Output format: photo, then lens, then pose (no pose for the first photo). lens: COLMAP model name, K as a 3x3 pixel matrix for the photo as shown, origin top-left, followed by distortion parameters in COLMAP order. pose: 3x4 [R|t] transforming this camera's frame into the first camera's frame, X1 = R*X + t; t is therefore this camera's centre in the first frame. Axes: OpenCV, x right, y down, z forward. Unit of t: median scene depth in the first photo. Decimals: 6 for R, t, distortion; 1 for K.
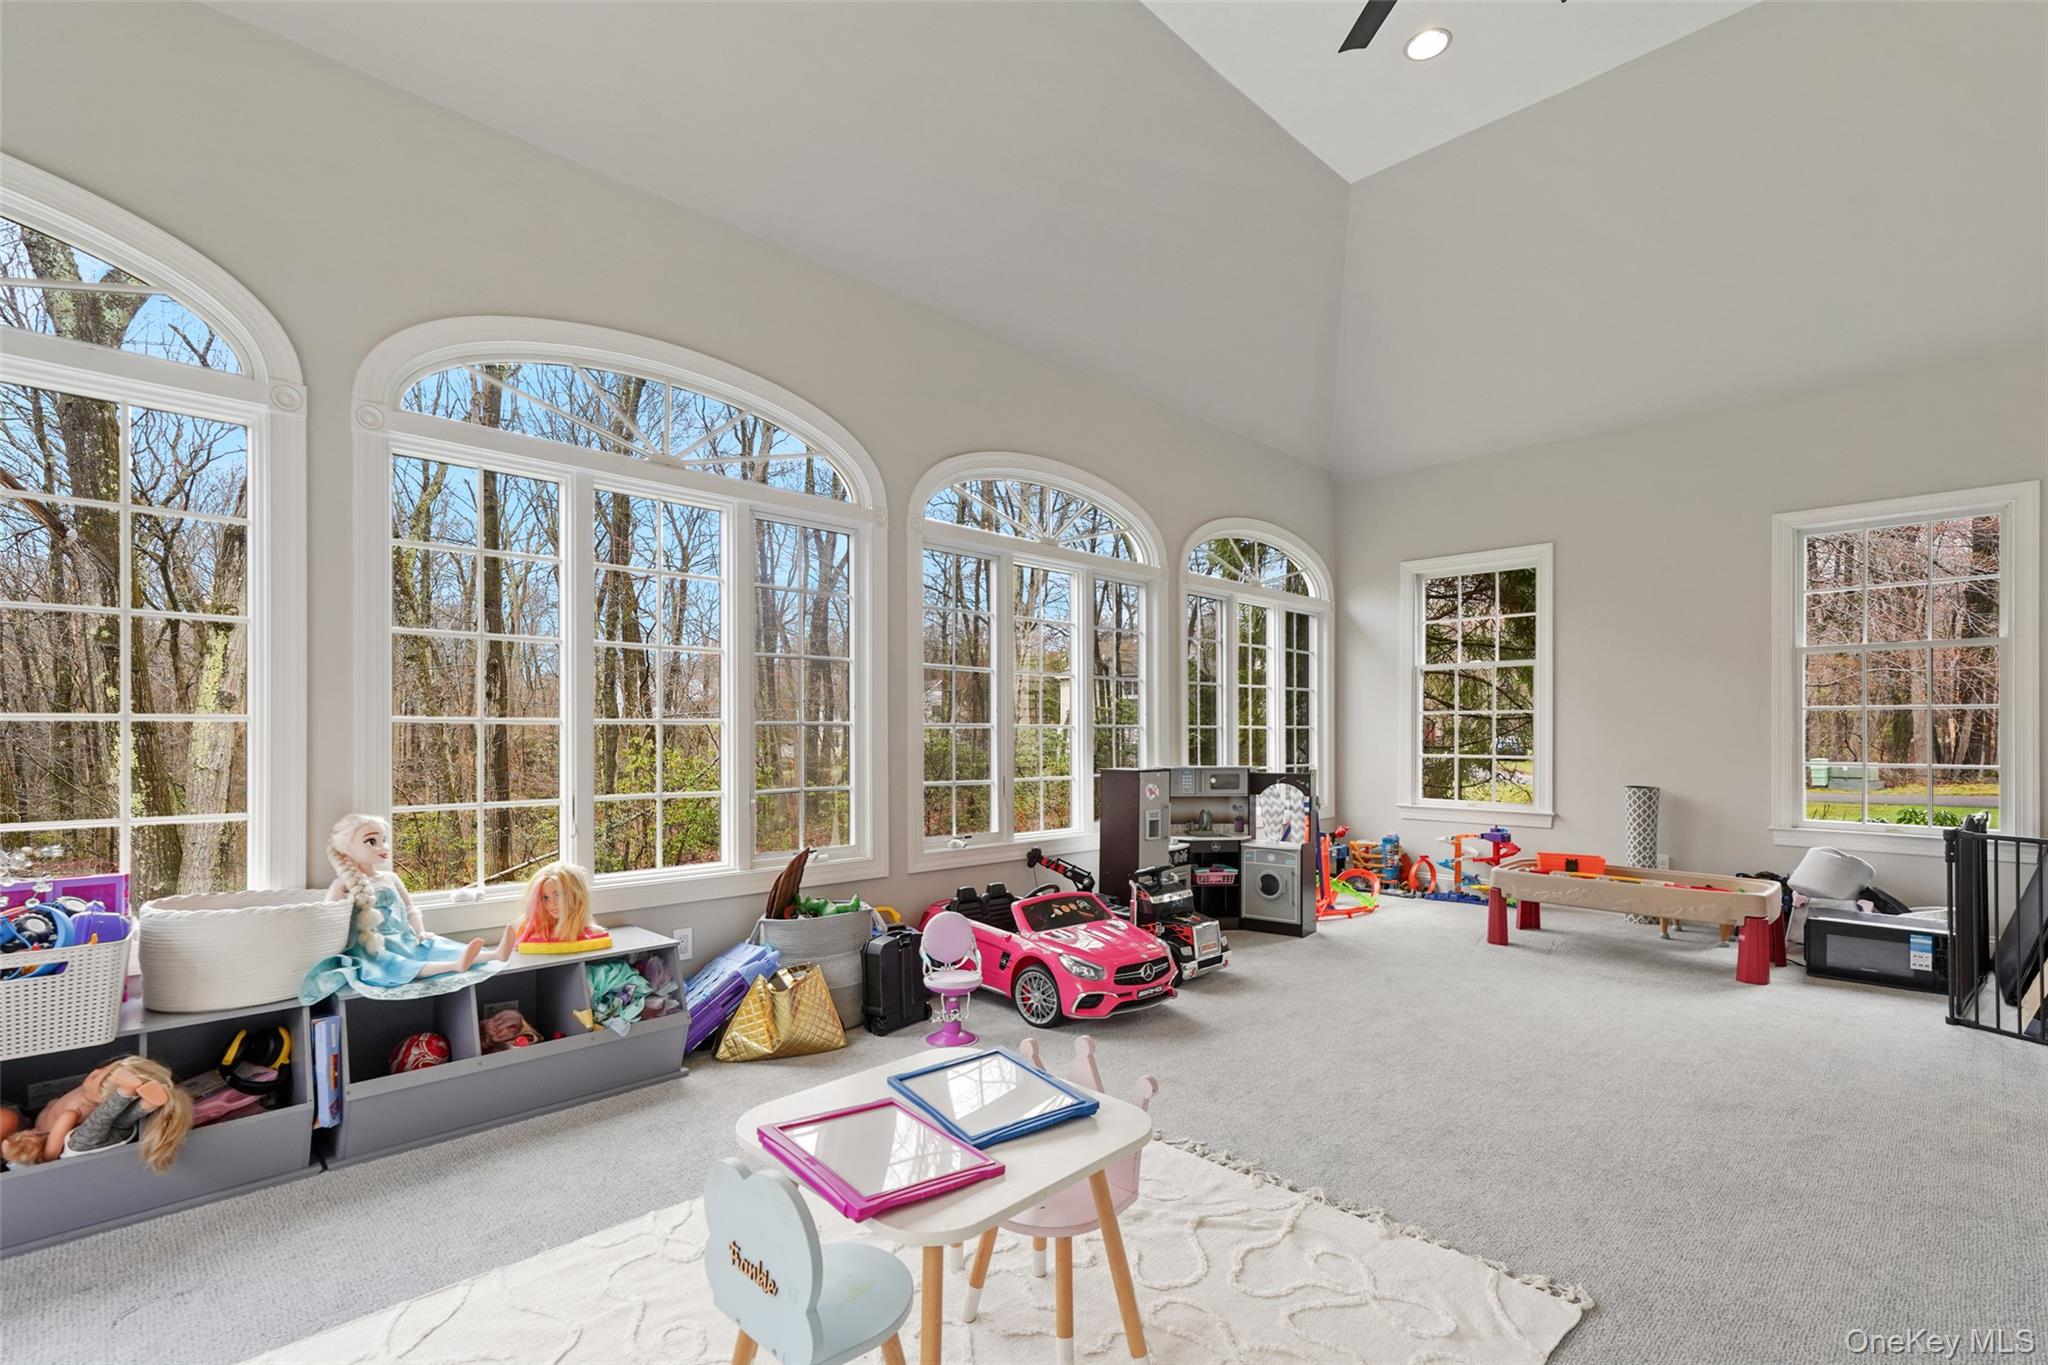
lens RADIAL K [[940.2, 0, 1025.1], [0, 940.2, 724.9], [0, 0, 1]] dist [-0.000333, 0.000066]
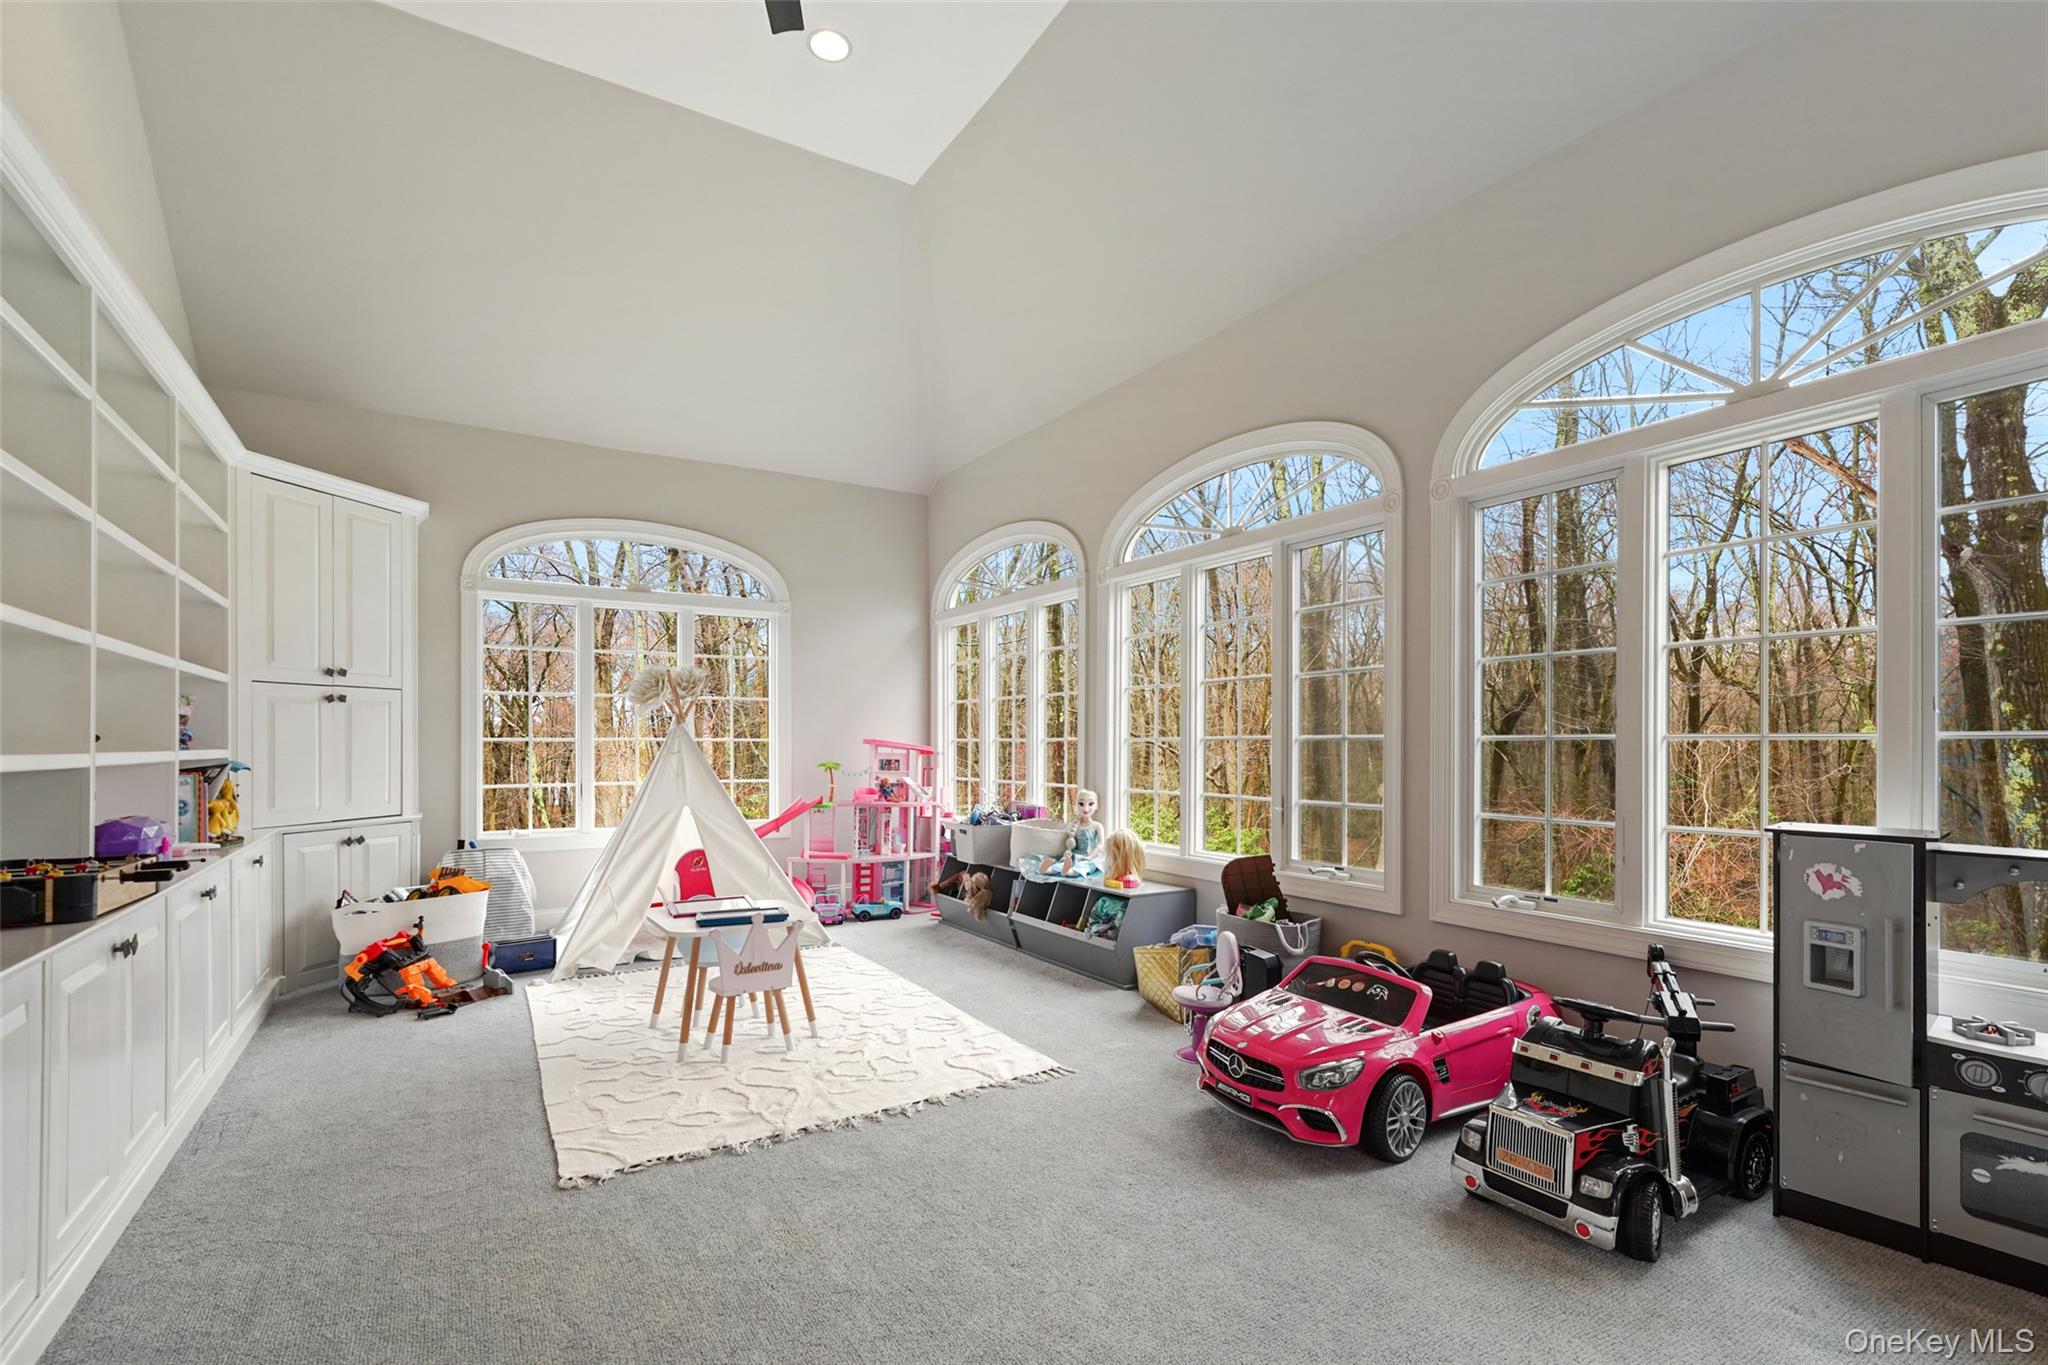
lens RADIAL K [[940.2, 0, 1020.1], [0, 940.2, 744.3], [0, 0, 1]] dist [-0.000333, 0.000066]
pose [[-0.221398, 0.000103, -0.975184, 0.310934], [0.002279, 0.999997, -0.000412, 0.002765], [0.975181, -0.002314, -0.221397, 0.347926]]
